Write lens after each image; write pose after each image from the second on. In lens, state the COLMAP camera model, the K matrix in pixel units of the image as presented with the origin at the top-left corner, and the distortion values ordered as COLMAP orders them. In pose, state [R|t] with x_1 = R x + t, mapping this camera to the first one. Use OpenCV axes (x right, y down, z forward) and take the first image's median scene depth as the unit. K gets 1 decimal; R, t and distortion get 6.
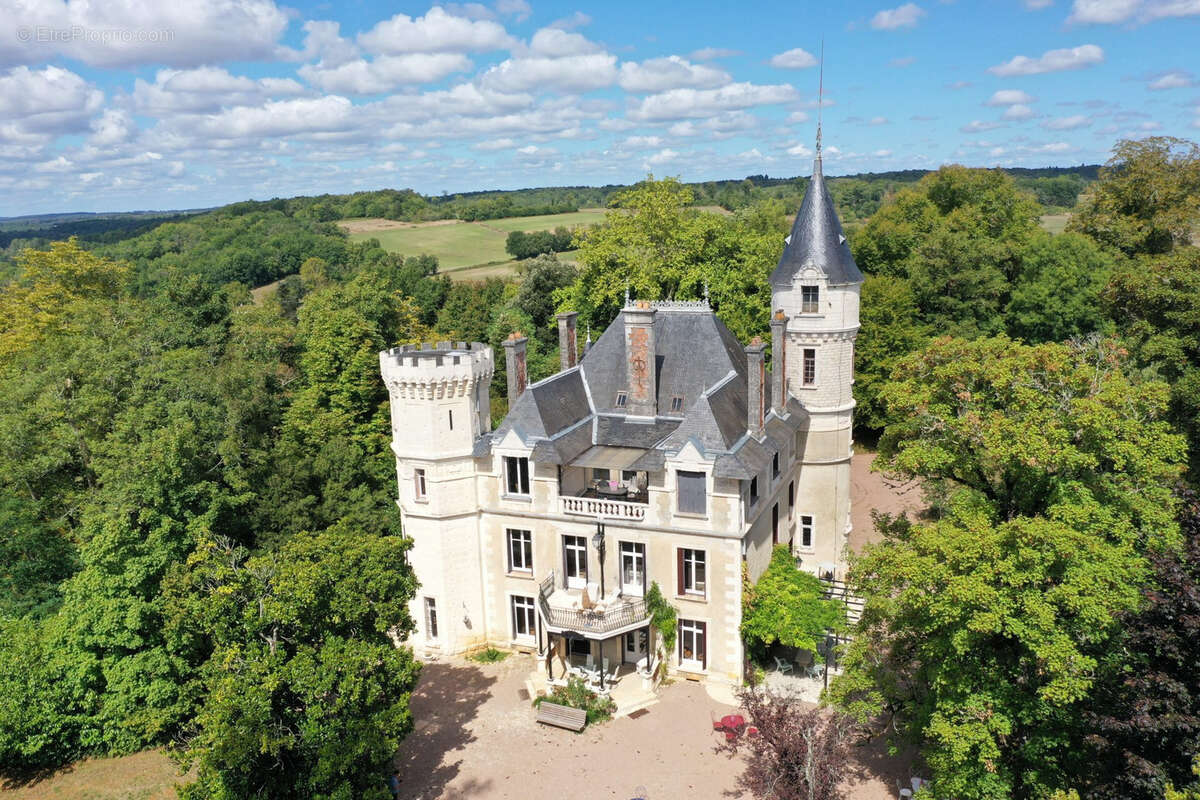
lens RADIAL K [[937.7, 0, 600.0], [0, 937.7, 400.0], [0, 0, 1]] dist [-0.021831, 0.001461]
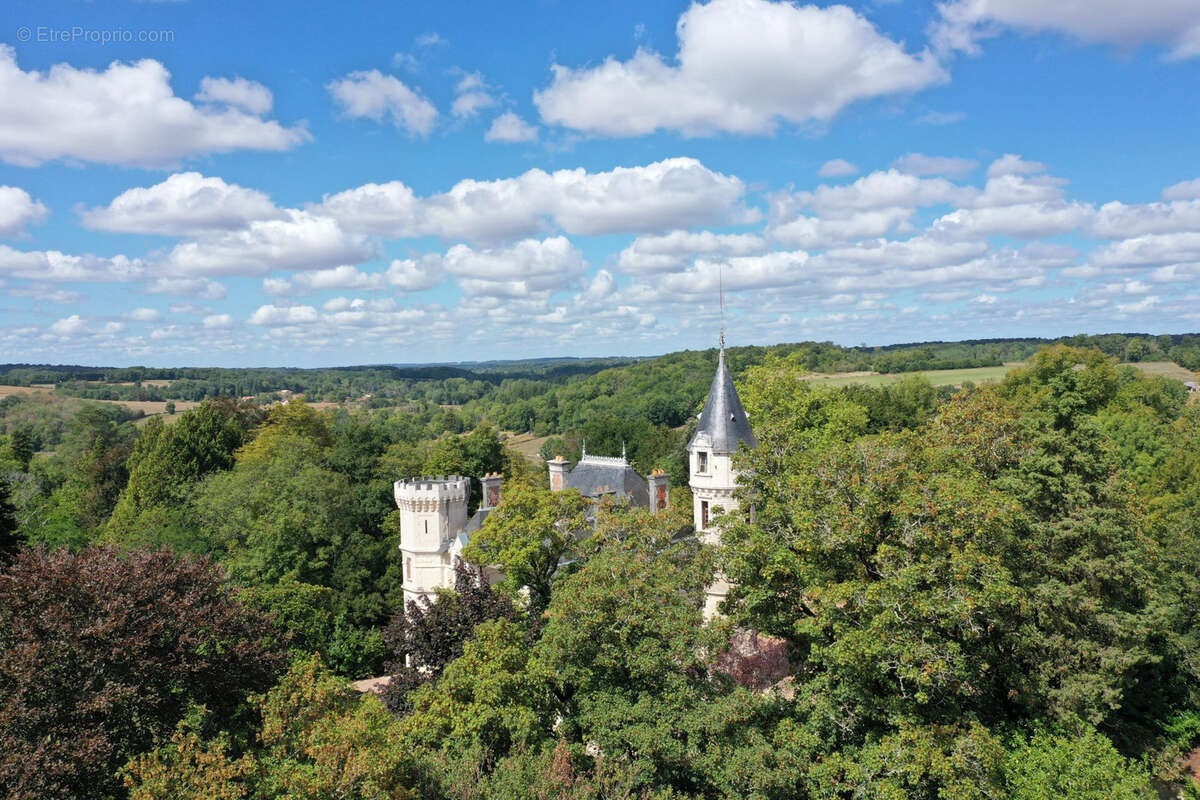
lens RADIAL K [[937.7, 0, 600.0], [0, 937.7, 400.0], [0, 0, 1]] dist [-0.021831, 0.001461]
pose [[0.893740, 0.031181, -0.447501, 0.744582], [-0.100469, 0.986153, -0.131940, -0.008477], [0.437190, 0.162880, 0.884497, -0.239308]]
